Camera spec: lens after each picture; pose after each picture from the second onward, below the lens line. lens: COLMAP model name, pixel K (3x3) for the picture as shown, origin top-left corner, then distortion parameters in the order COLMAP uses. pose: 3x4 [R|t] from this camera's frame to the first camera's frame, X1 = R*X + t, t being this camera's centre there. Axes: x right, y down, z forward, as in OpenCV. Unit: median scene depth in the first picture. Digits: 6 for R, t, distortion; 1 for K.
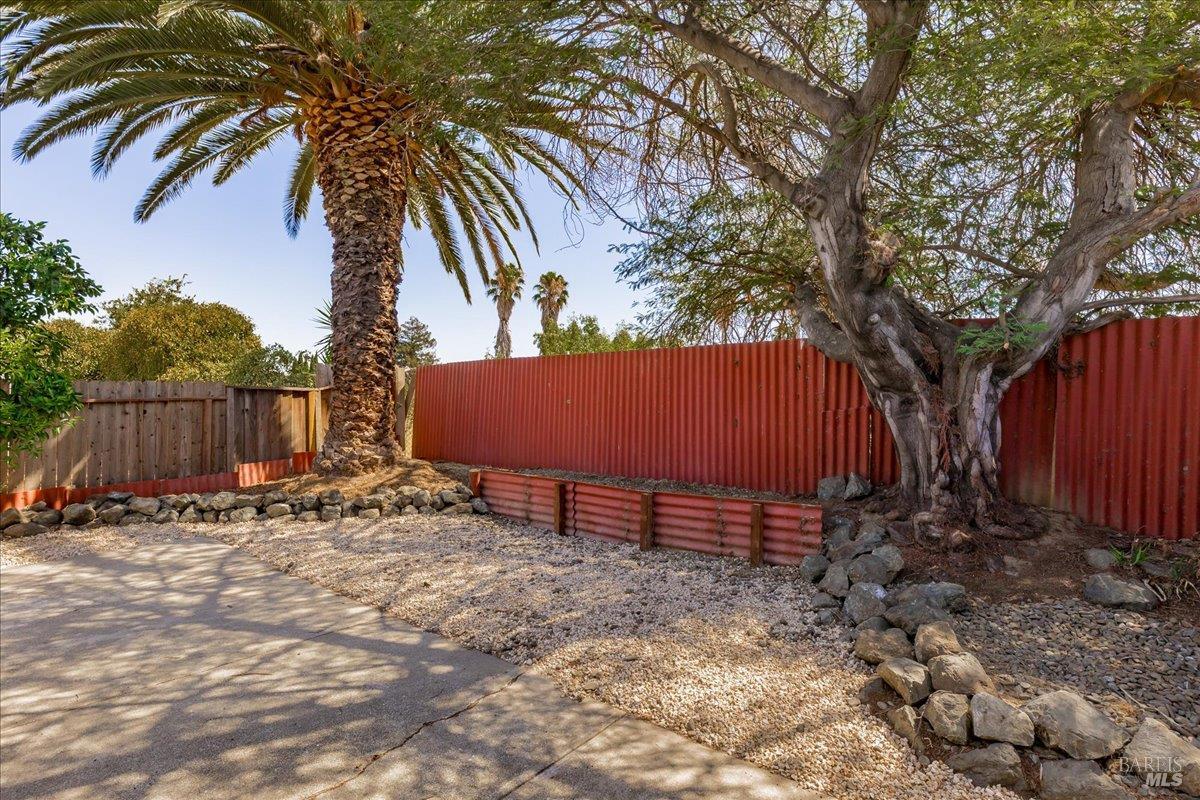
lens RADIAL K [[587.9, 0, 603.9], [0, 587.9, 404.3], [0, 0, 1]] dist [-0.000612, 0.001014]
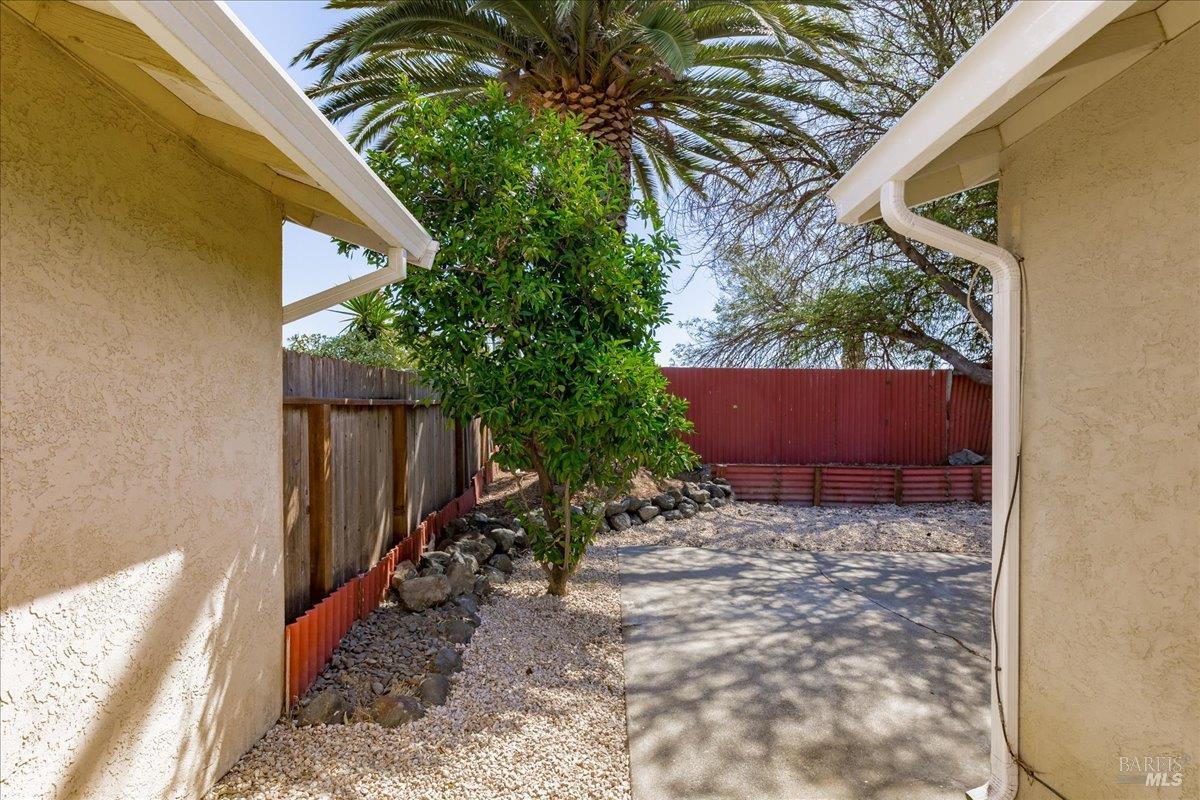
lens RADIAL K [[575.5, 0, 598.7], [0, 575.5, 419.7], [0, 0, 1]] dist [-0.000054, 0.000210]
pose [[0.779263, -0.007977, 0.626646, -1.237377], [-0.003442, 0.999849, 0.017008, 0.003998], [-0.626687, -0.015410, 0.779119, 0.293768]]
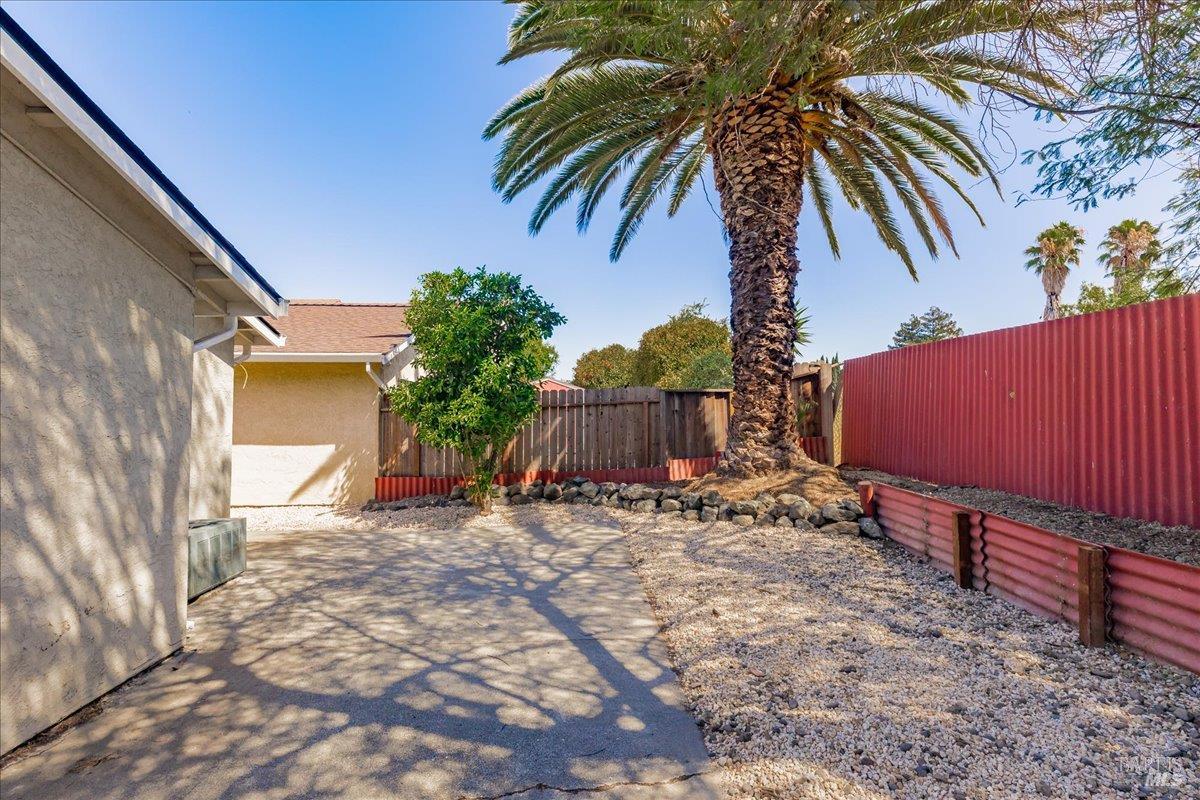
lens RADIAL K [[586.2, 0, 607.5], [0, 586.2, 390.2], [0, 0, 1]] dist [-0.002424, 0.001062]
pose [[0.664362, -0.034996, -0.746592, 0.167823], [0.017525, 0.999358, -0.031249, 0.003601], [0.747206, 0.007676, 0.664548, 0.213872]]
